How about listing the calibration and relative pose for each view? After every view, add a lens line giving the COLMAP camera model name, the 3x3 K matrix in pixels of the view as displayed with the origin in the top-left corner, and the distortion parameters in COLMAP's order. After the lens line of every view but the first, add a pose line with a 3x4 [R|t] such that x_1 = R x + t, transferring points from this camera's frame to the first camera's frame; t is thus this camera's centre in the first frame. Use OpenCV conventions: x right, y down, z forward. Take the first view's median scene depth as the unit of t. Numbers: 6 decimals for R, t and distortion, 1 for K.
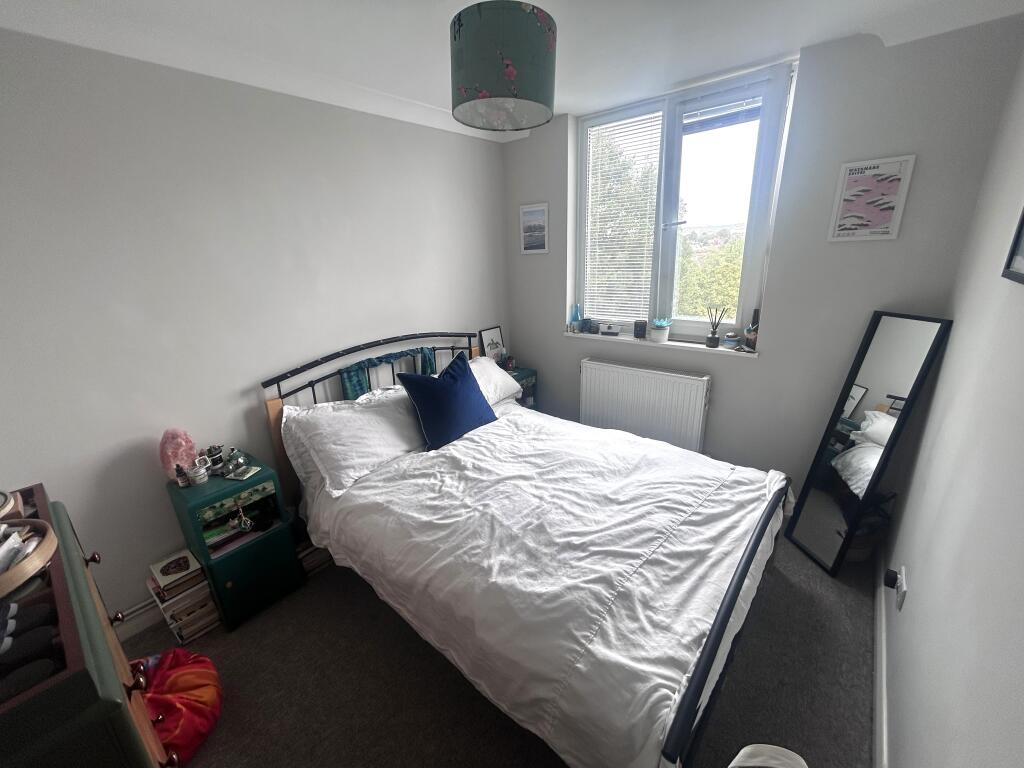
lens RADIAL K [[414.6, 0, 505.0], [0, 414.6, 383.4], [0, 0, 1]] dist [0.001748, -0.000226]
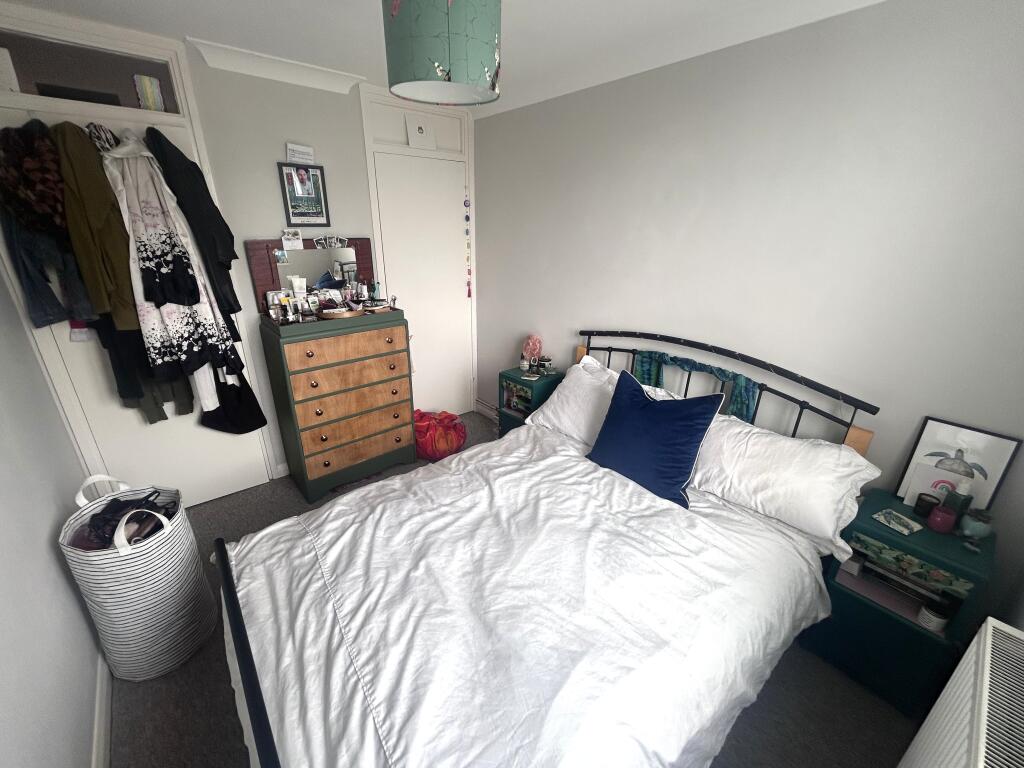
lens RADIAL K [[414.6, 0, 503.8], [0, 414.6, 383.0], [0, 0, 1]] dist [0.001748, -0.000226]
pose [[-0.164484, 0.393491, -0.904494, 0.711944], [-0.303467, 0.852320, 0.425979, -0.356079], [0.938538, 0.344551, -0.020781, 0.914156]]
